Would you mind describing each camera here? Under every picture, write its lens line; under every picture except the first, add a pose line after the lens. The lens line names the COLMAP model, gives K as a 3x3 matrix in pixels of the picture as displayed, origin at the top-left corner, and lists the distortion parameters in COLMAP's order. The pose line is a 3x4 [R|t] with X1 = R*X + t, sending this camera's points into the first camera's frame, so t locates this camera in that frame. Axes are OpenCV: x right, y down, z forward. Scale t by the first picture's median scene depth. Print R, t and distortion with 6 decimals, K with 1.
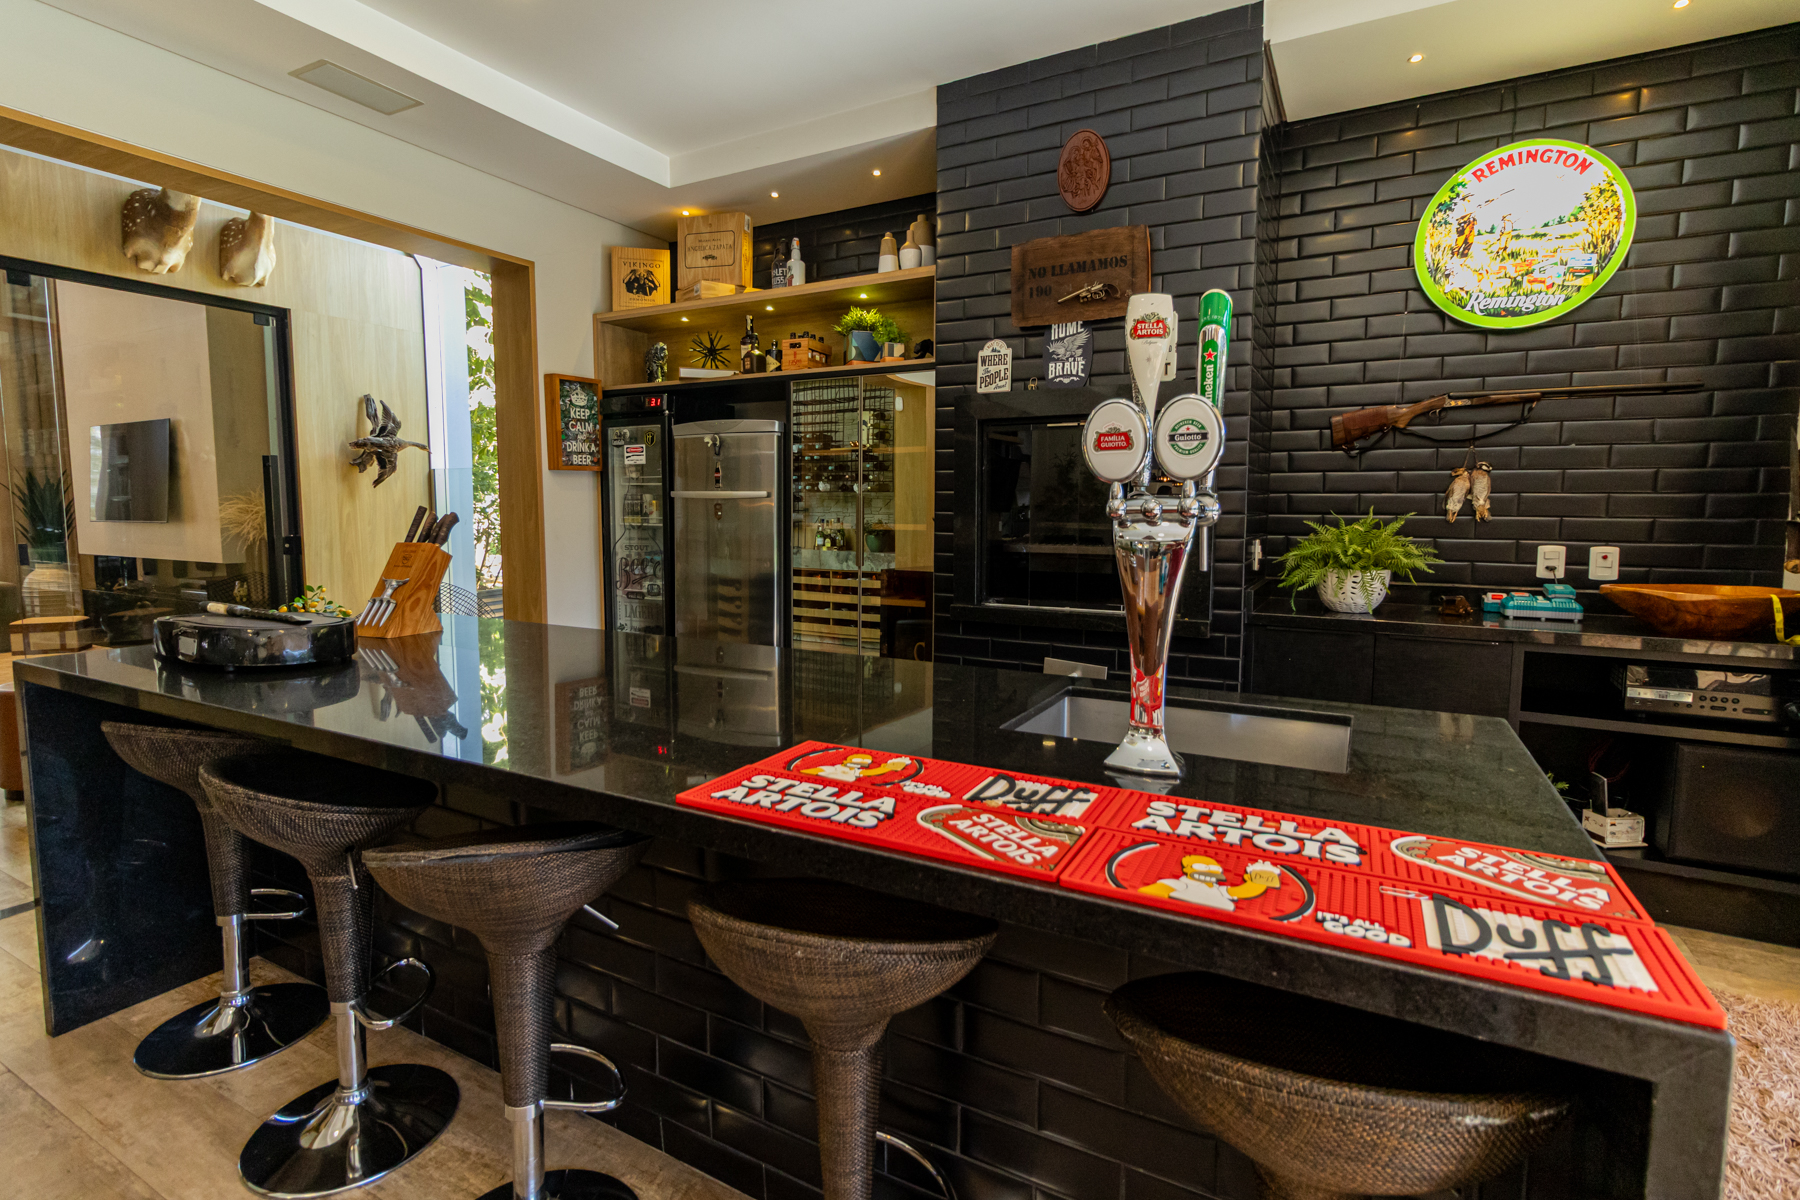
lens RADIAL K [[839.8, 0, 922.2], [0, 839.8, 582.8], [0, 0, 1]] dist [0.001268, 0.001872]
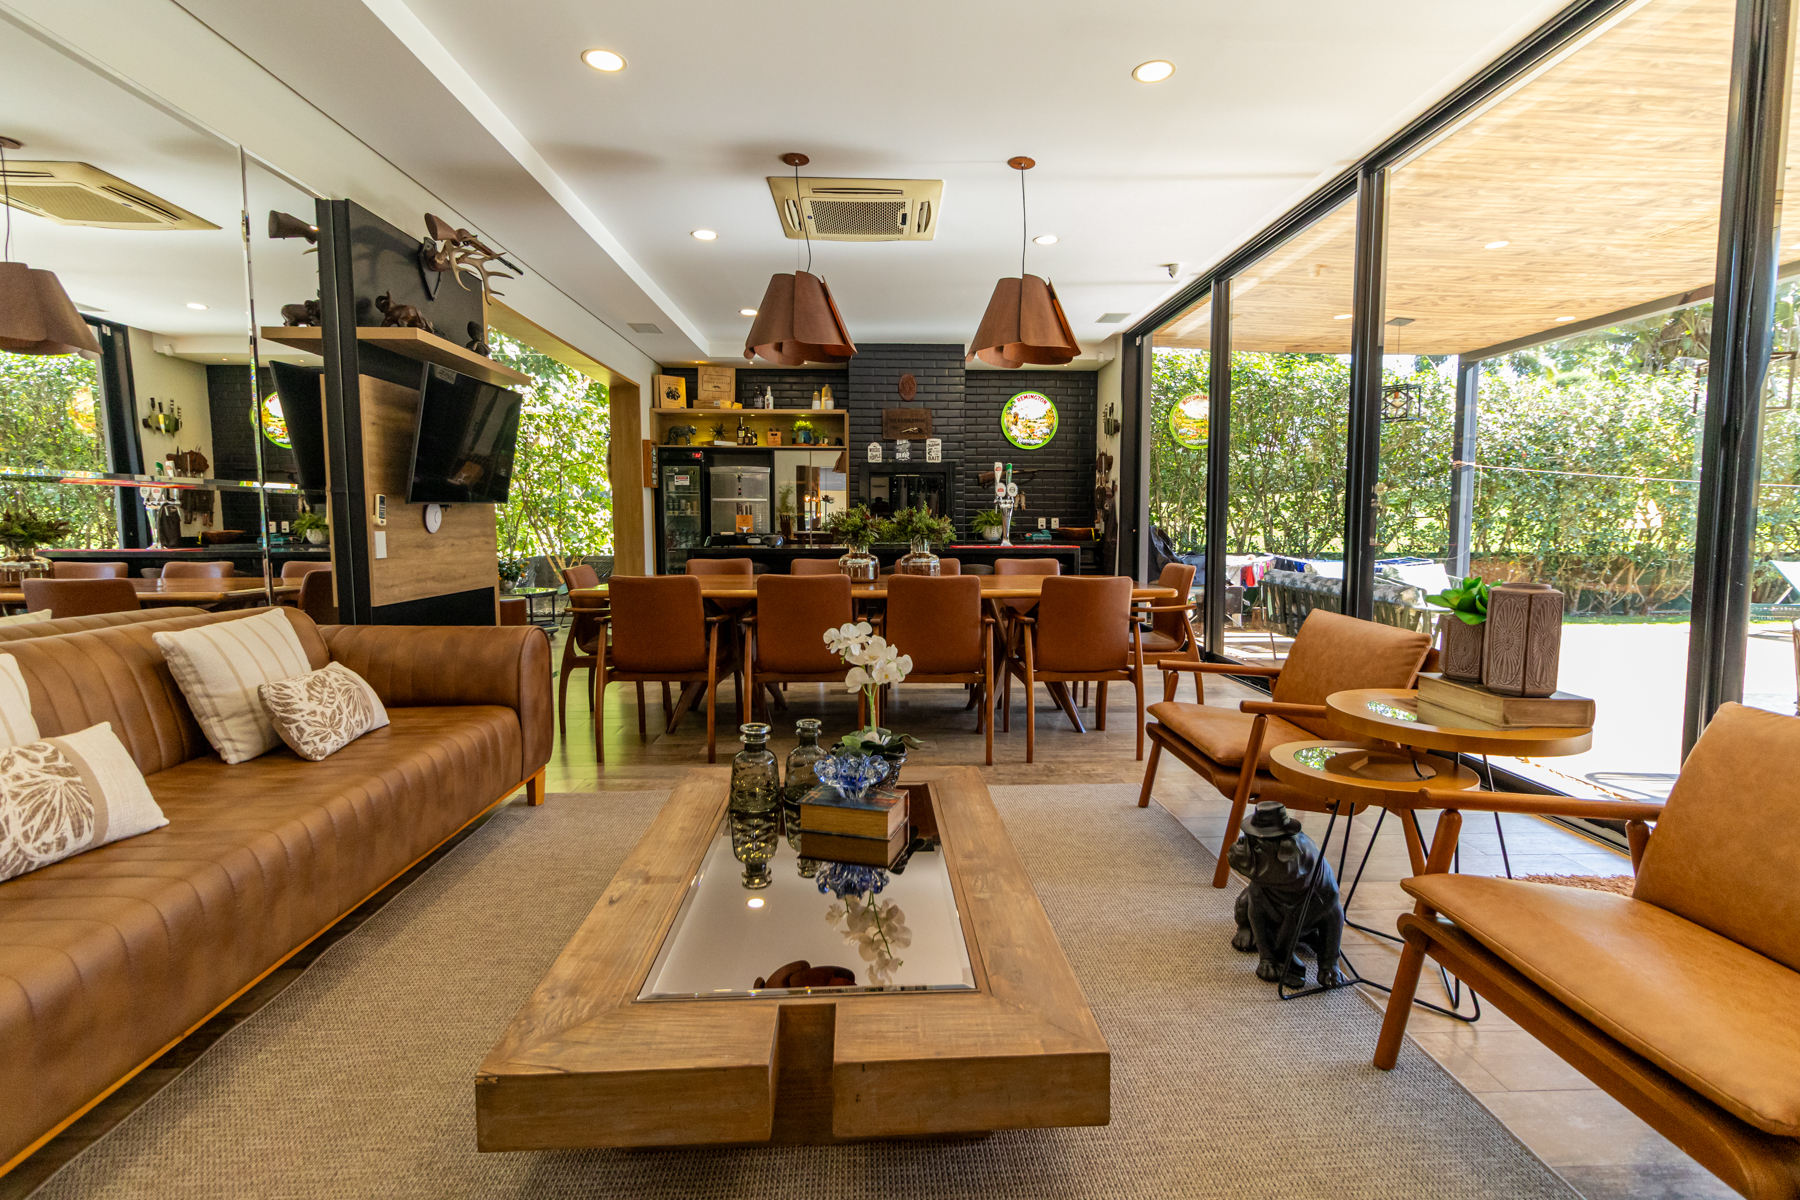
lens RADIAL K [[839.8, 0, 903.5], [0, 839.8, 595.6], [0, 0, 1]] dist [0.001268, 0.001872]
pose [[0.859441, -0.049413, 0.508841, -1.233255], [0.049545, 0.998683, 0.013298, 0.167000], [-0.508828, 0.013782, 0.860758, -1.353852]]
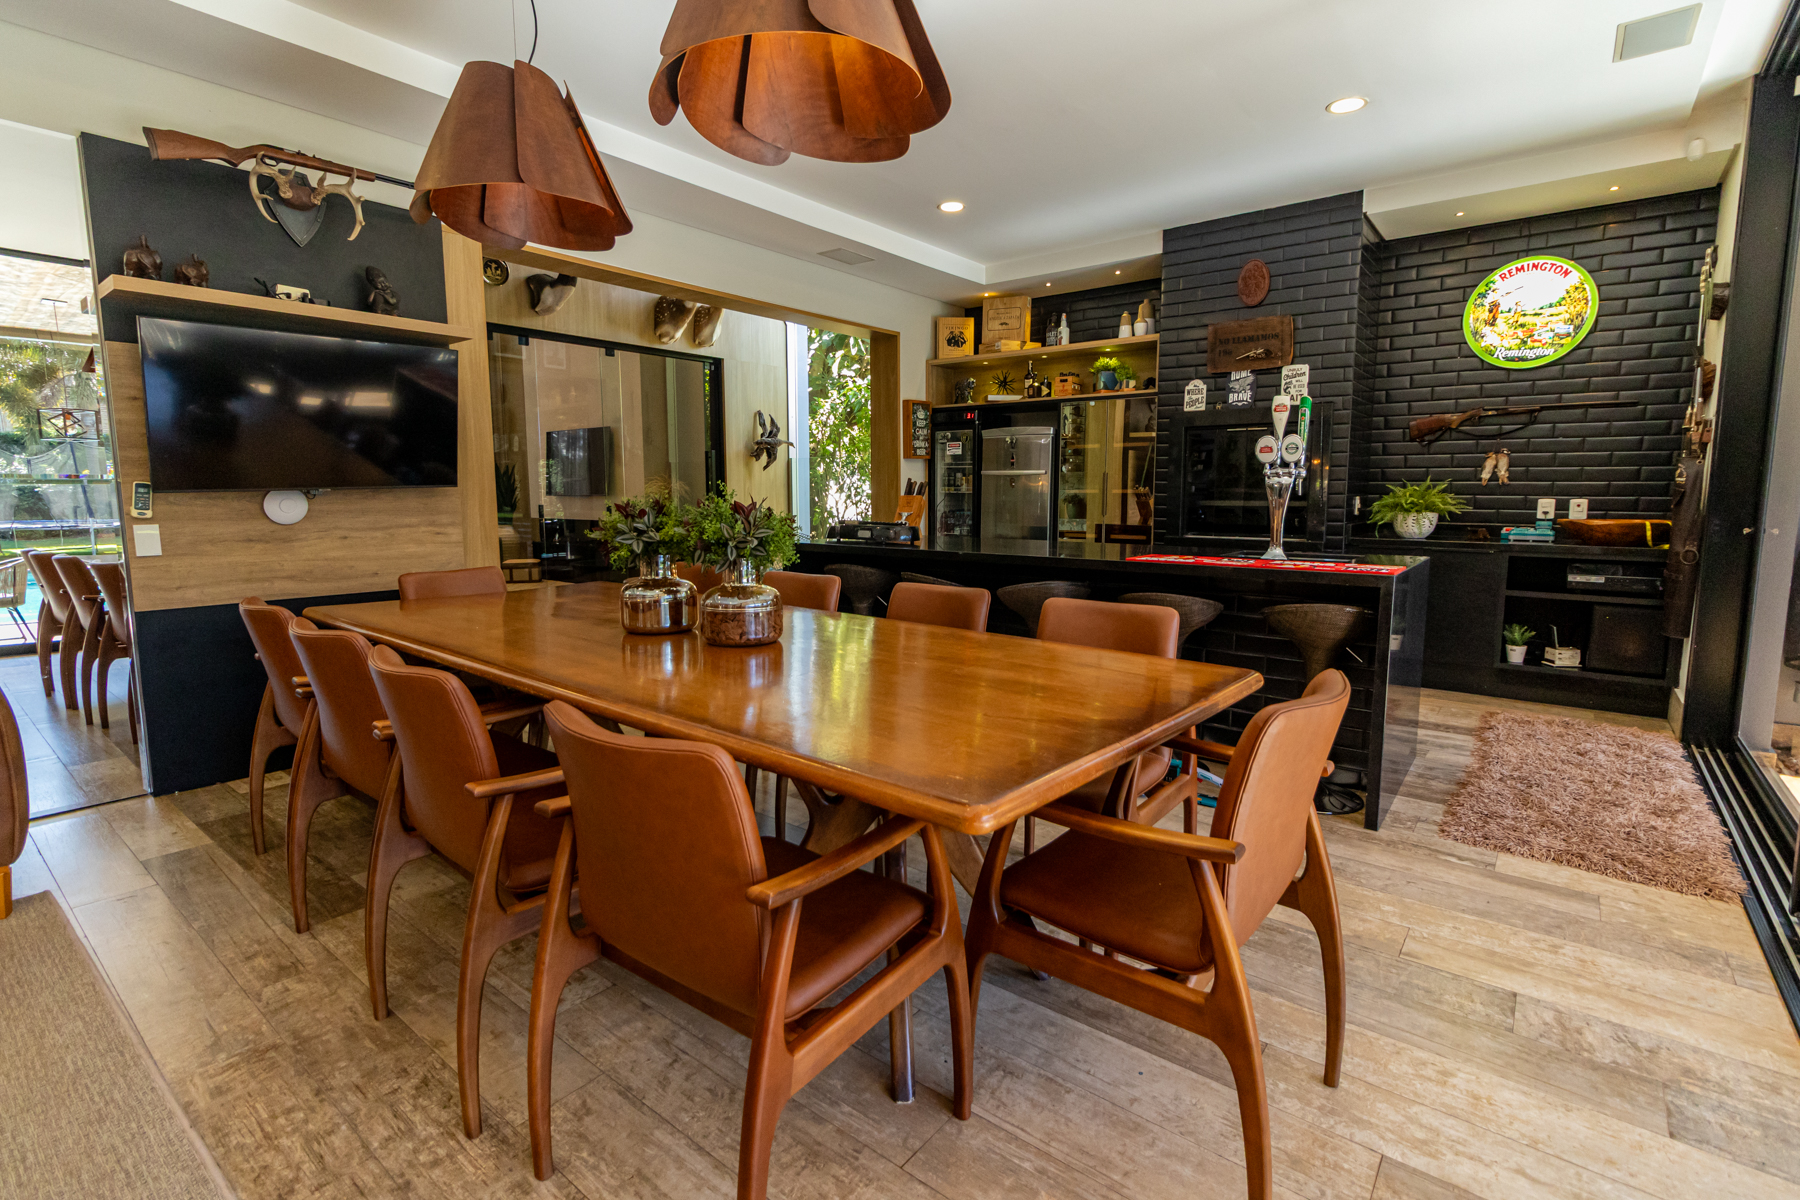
lens RADIAL K [[839.8, 0, 910.5], [0, 839.8, 589.8], [0, 0, 1]] dist [0.001268, 0.001872]
pose [[0.984171, 0.017045, -0.176397, -0.179282], [-0.011915, 0.999476, 0.030097, 0.094261], [0.176818, -0.027519, 0.983859, -0.808619]]
